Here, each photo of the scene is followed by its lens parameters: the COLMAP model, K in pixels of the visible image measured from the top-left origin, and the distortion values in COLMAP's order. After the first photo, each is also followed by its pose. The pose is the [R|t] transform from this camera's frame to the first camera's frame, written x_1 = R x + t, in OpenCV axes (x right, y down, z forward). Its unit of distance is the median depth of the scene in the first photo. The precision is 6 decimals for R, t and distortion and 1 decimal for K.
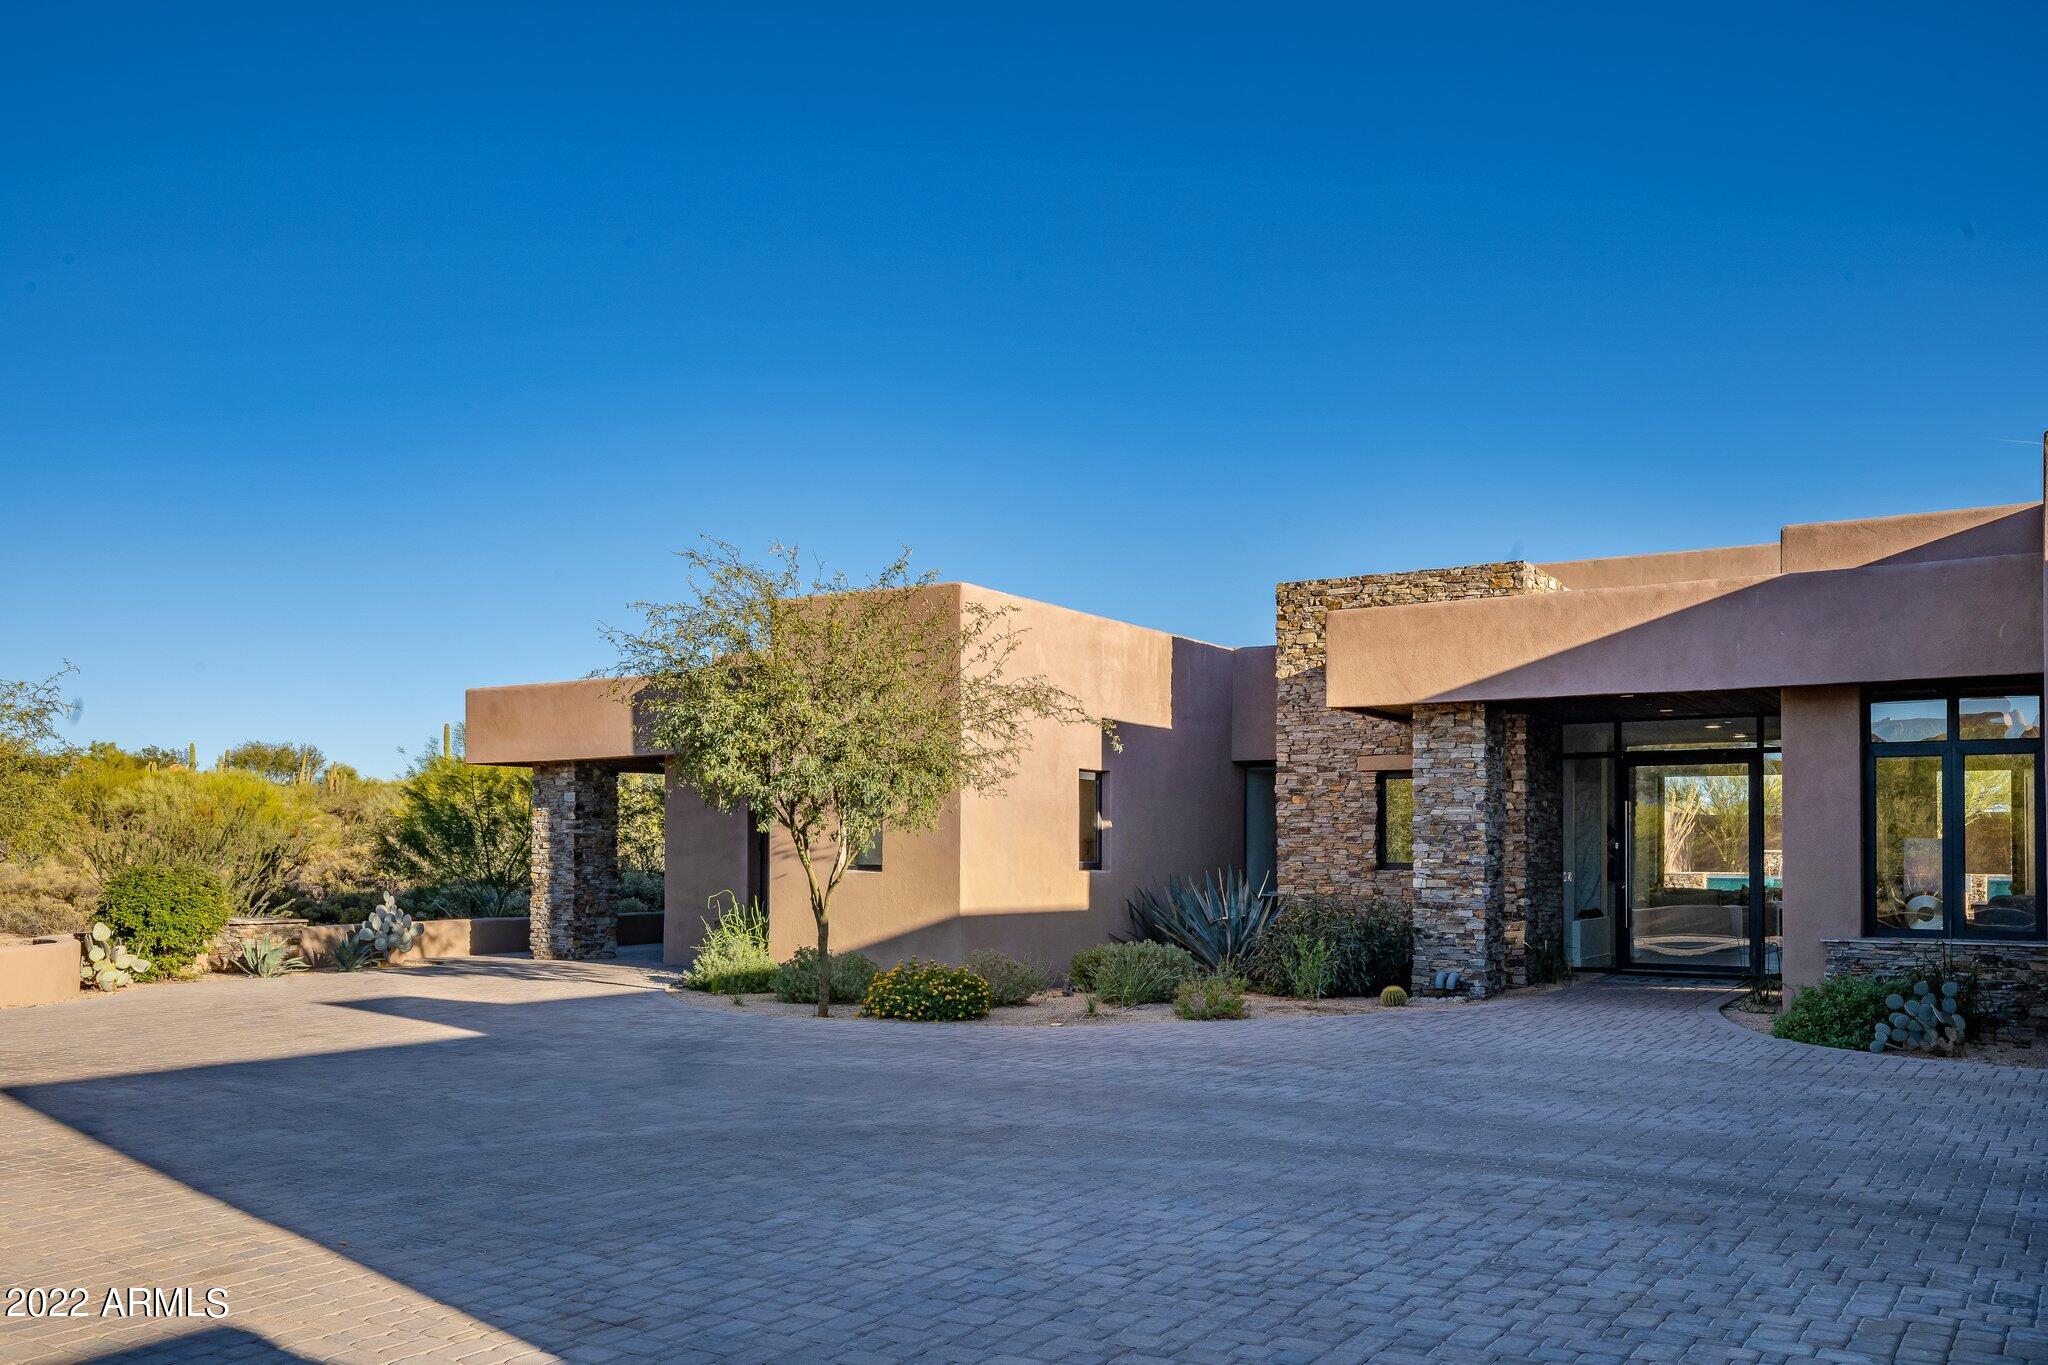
lens RADIAL K [[1685.2, 0, 1024.0], [0, 1685.2, 682.5], [0, 0, 1]] dist [0.011786, 0.002640]
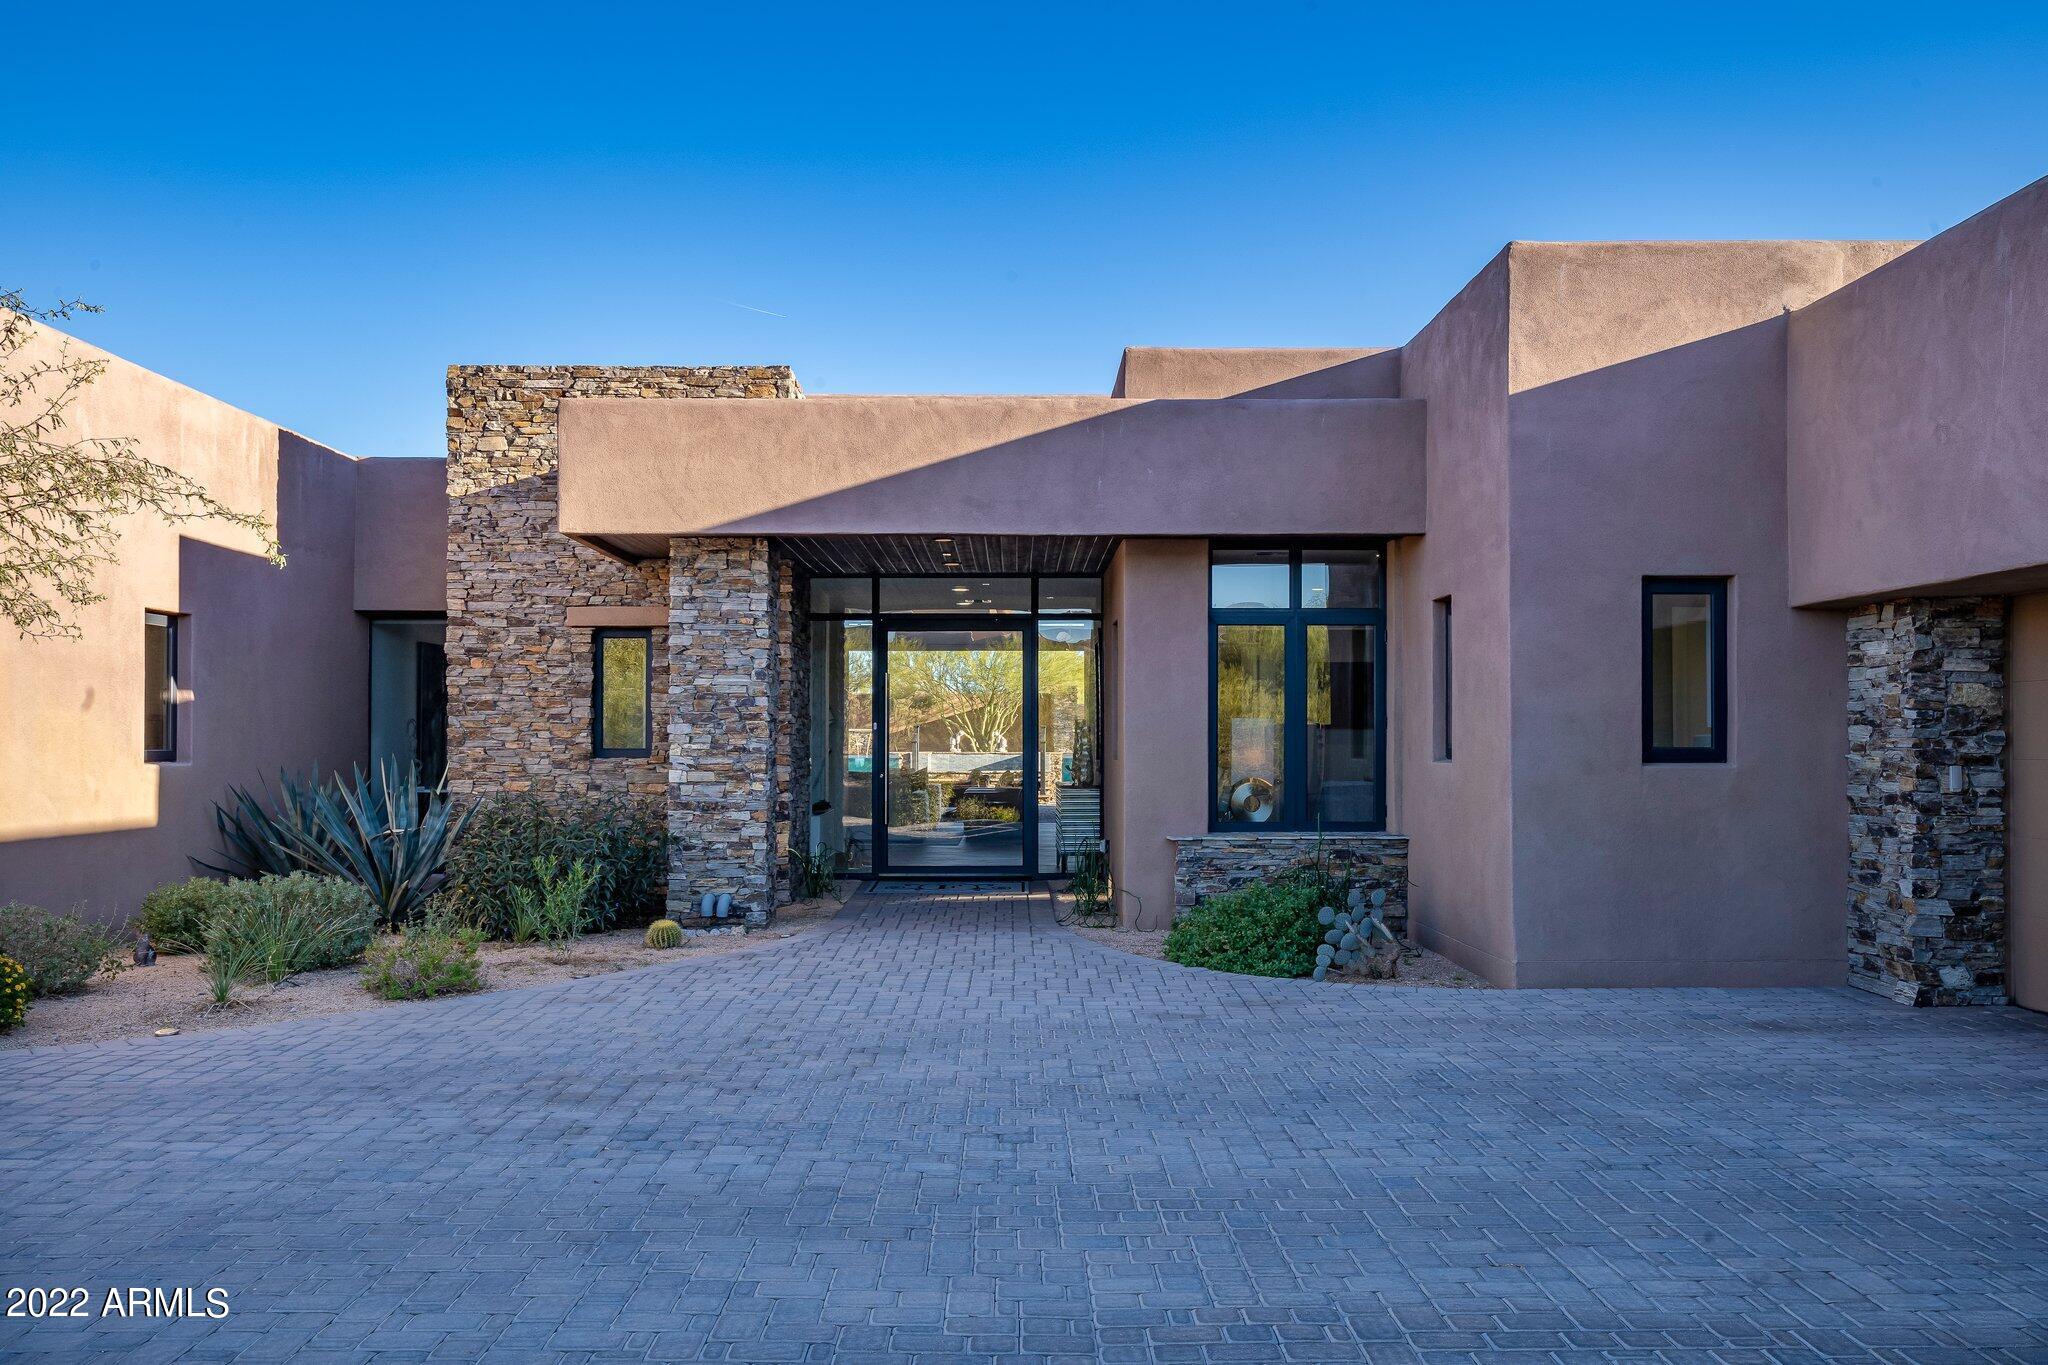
lens RADIAL K [[1685.2, 0, 1024.0], [0, 1685.2, 682.5], [0, 0, 1]] dist [0.011786, 0.002640]
pose [[0.836563, 0.015391, 0.547654, -0.045569], [-0.054867, 0.996934, 0.055793, 0.027488], [-0.545116, -0.076723, 0.834843, 0.296203]]
